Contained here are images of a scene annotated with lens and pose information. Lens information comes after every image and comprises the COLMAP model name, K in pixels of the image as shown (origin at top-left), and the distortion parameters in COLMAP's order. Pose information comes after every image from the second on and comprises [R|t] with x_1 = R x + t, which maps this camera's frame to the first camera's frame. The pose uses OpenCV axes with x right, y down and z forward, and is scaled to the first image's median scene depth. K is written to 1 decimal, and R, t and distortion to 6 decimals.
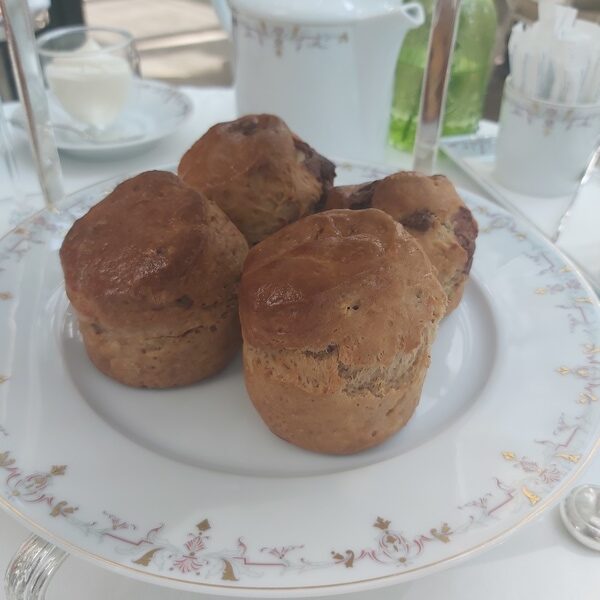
lens RADIAL K [[613.5, 0, 300.0], [0, 613.5, 300.0], [0, 0, 1]] dist [0.001773, -0.119862]
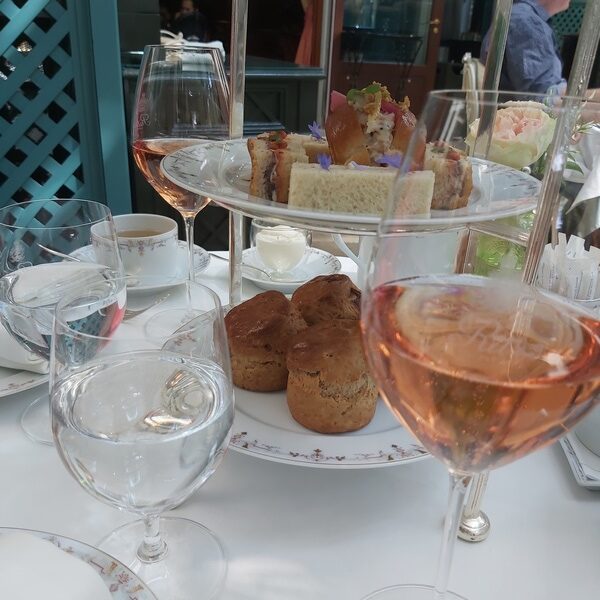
lens RADIAL K [[613.5, 0, 300.0], [0, 613.5, 300.0], [0, 0, 1]] dist [0.001773, -0.119862]
pose [[0.931868, 0.147902, -0.331280, 0.714522], [-0.229556, 0.947469, -0.222725, 0.352030], [0.280936, 0.283598, 0.916868, -1.177822]]
